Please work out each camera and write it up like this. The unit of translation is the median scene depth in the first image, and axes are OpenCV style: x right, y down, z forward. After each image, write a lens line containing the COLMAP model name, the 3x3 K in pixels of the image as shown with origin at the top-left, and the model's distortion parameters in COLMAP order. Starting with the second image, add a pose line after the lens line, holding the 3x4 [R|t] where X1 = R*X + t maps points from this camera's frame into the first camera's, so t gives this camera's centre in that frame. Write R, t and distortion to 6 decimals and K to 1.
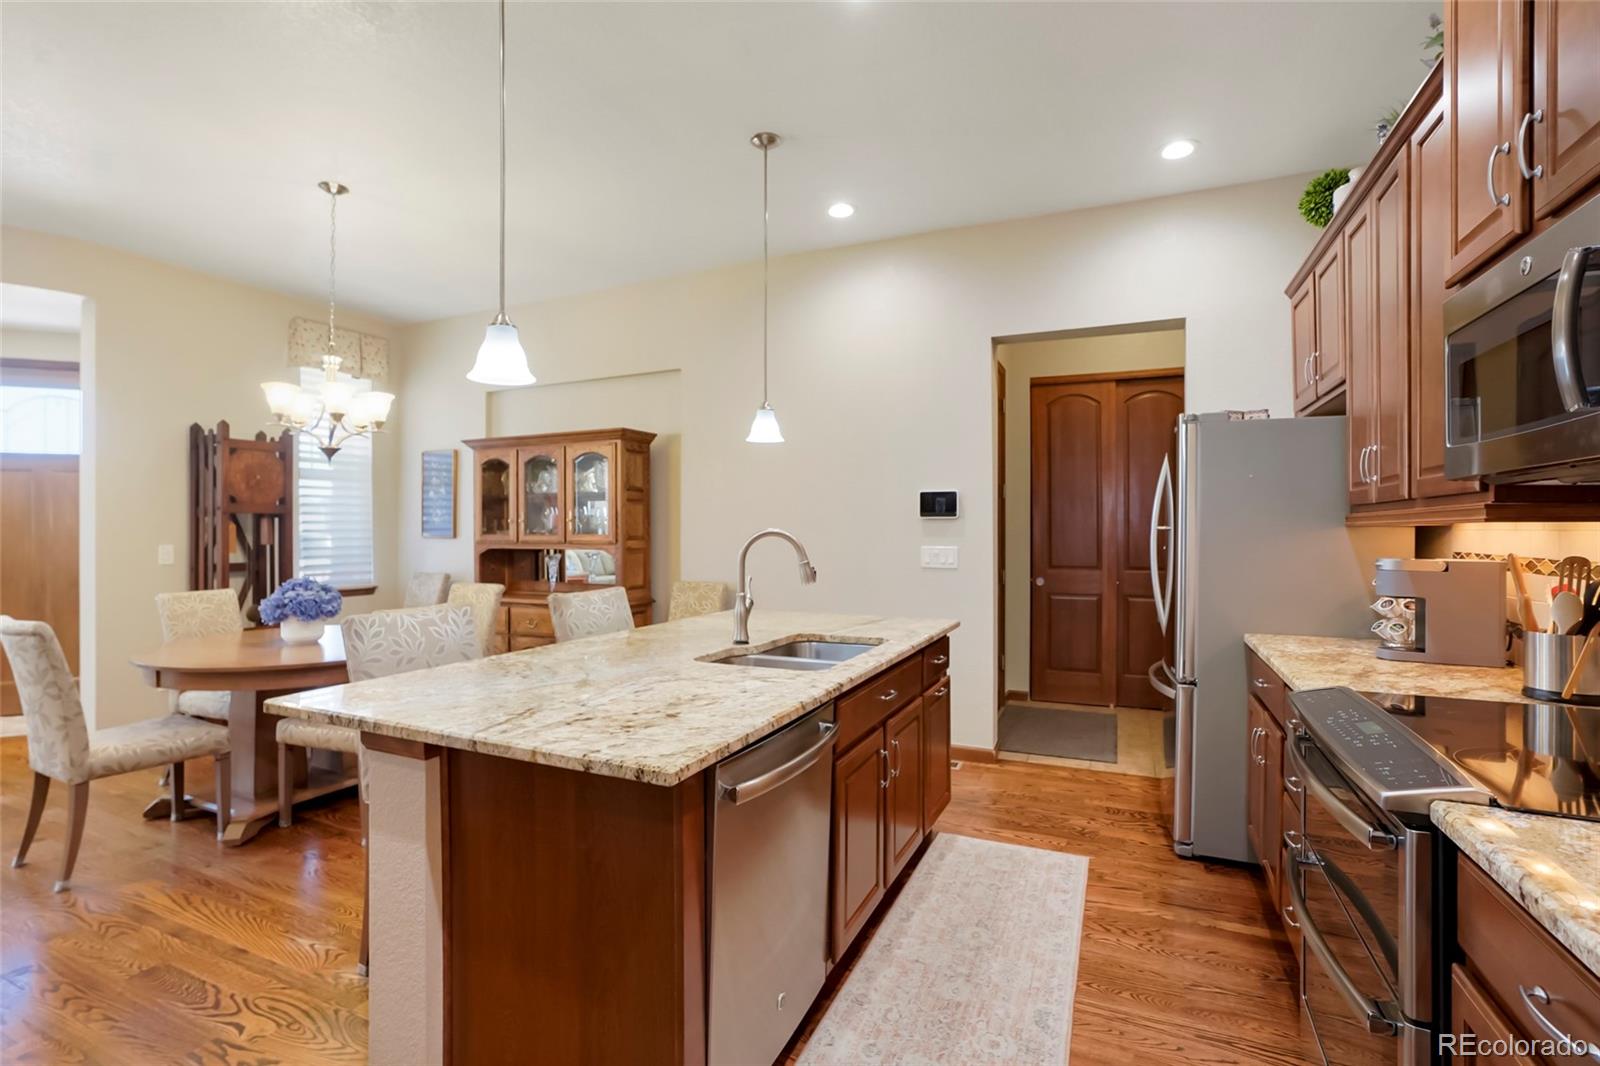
lens RADIAL K [[735.4, 0, 793.6], [0, 735.4, 528.9], [0, 0, 1]] dist [-0.052199, 0.018846]
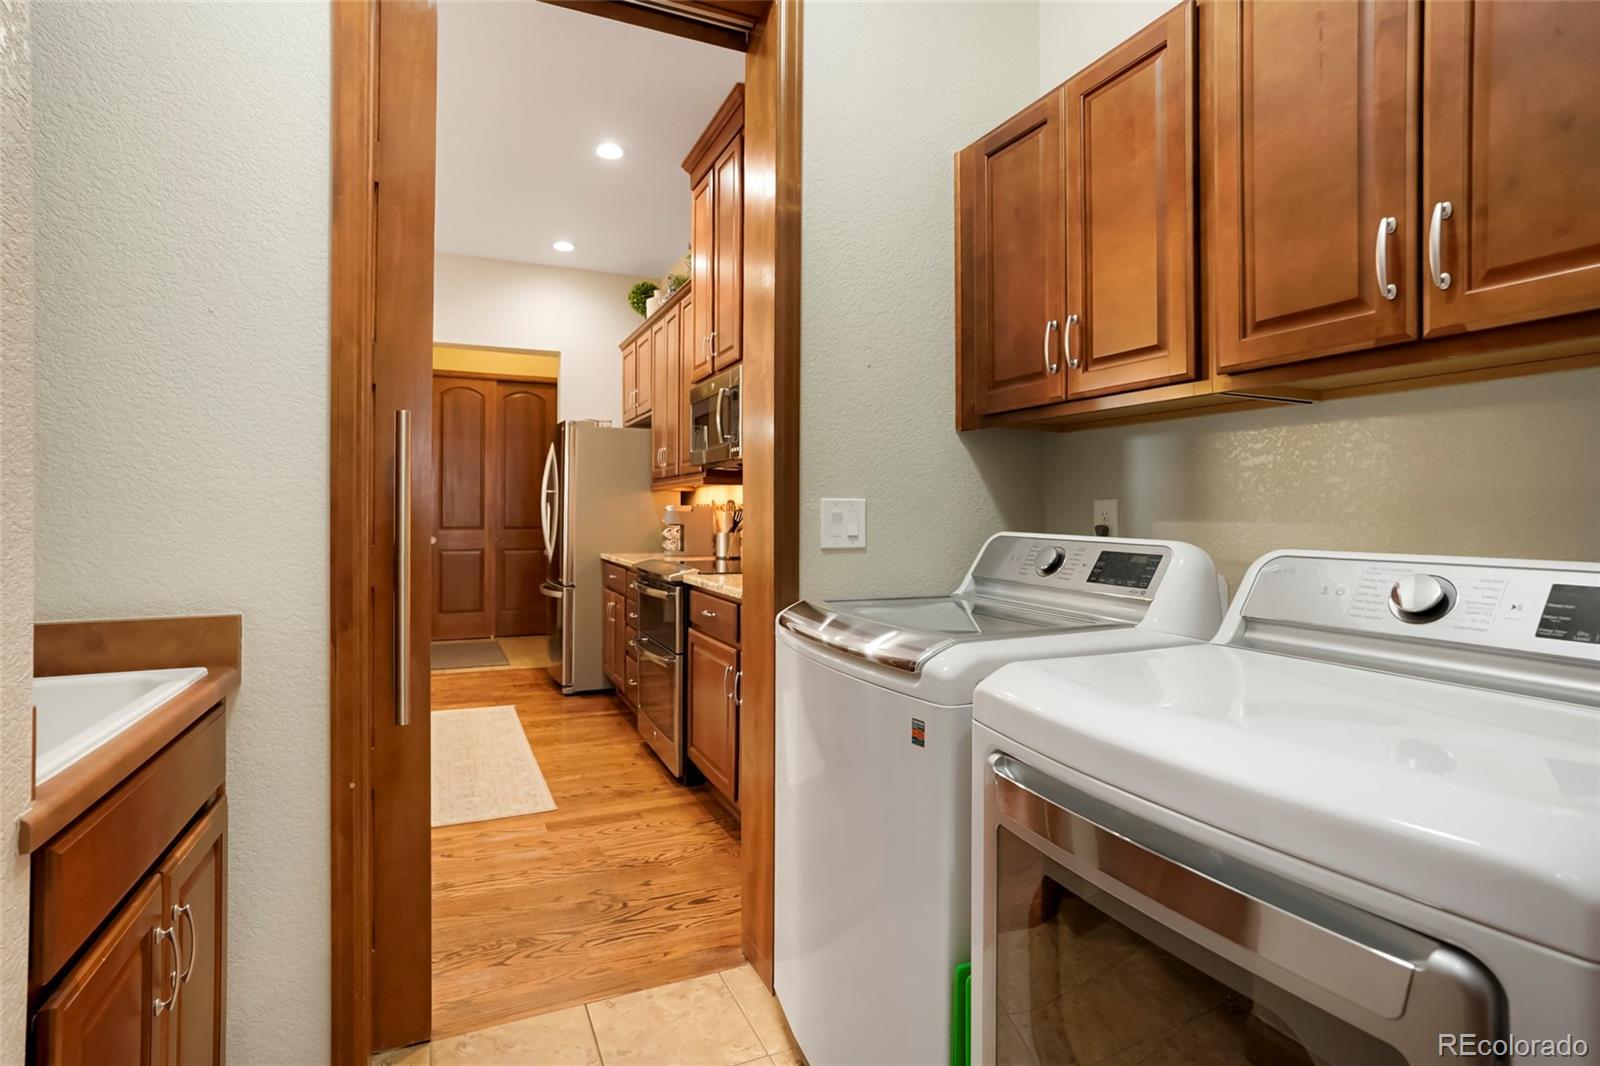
lens RADIAL K [[770.2, 0, 776.3], [0, 770.2, 520.9], [0, 0, 1]] dist [-0.002688, 0.000363]
pose [[0.670928, -0.002639, 0.741517, -0.413945], [-0.007203, 0.999923, 0.010076, 0.045101], [-0.741487, -0.012101, 0.670858, -0.487166]]
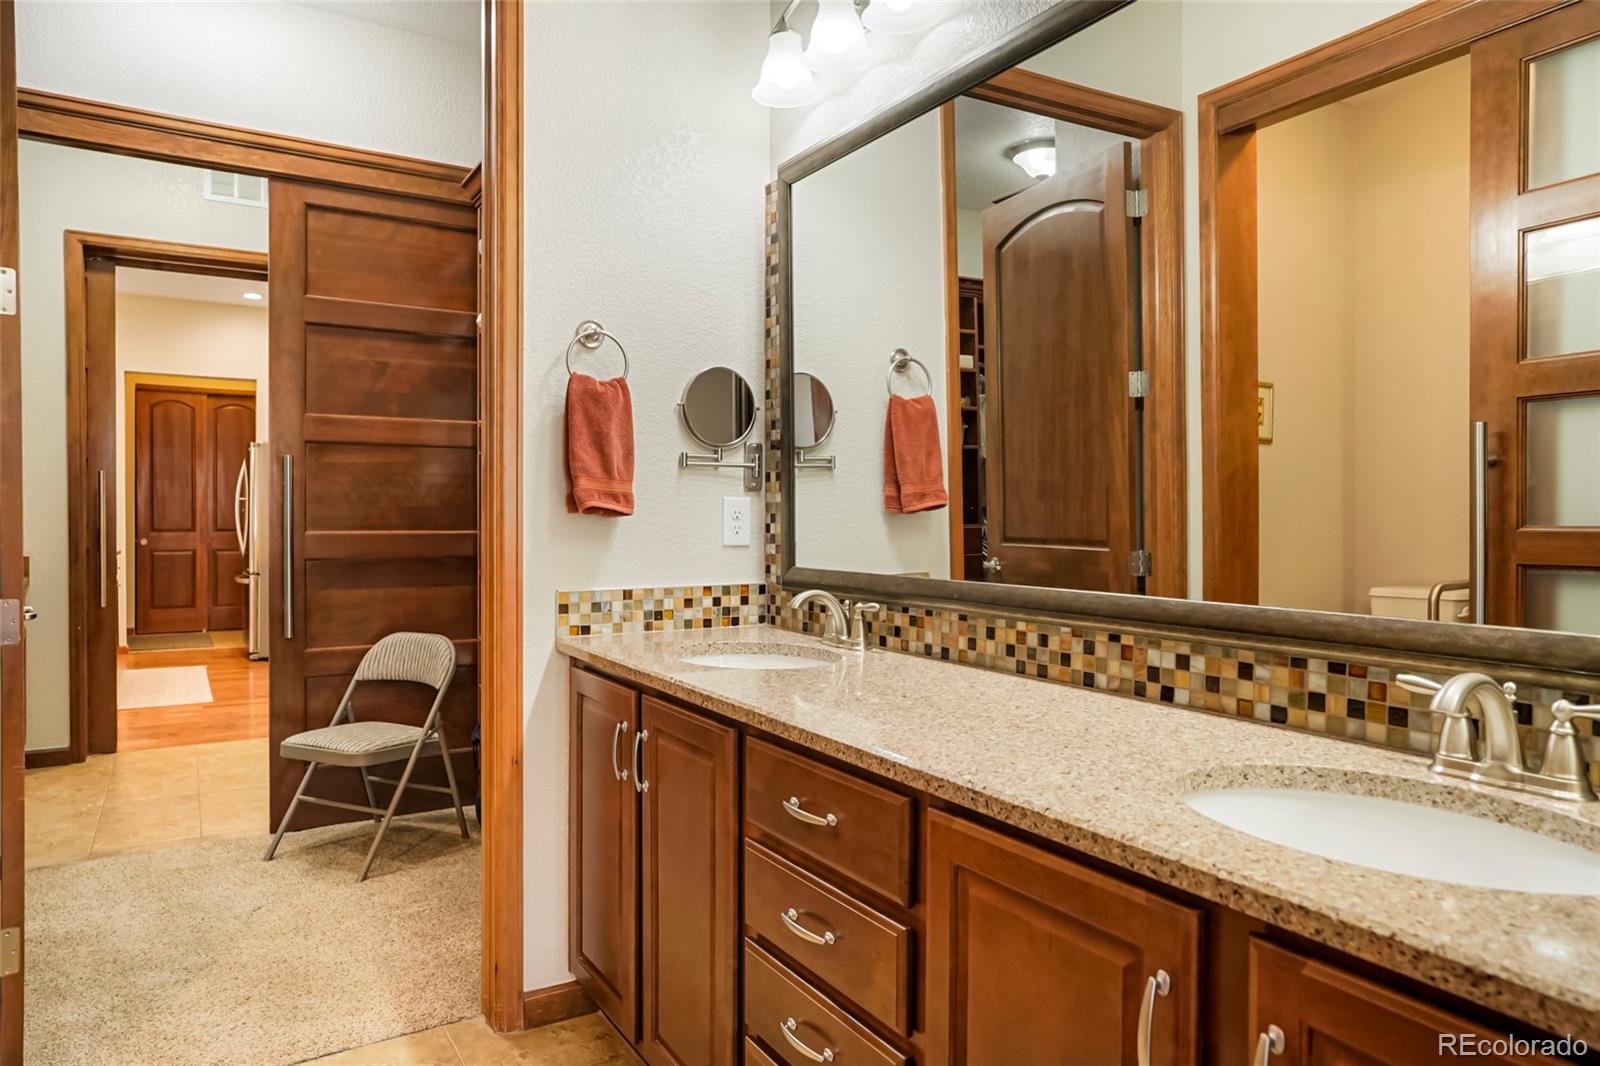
lens RADIAL K [[1018.3, 0, 800.0], [0, 1018.3, 533.0], [0, 0, 1]] dist [0.026957, 0.000819]
pose [[0.570550, -0.009769, 0.821205, -0.947605], [-0.005544, 0.999861, 0.015746, 0.040915], [-0.821244, -0.013537, 0.570416, -1.895775]]
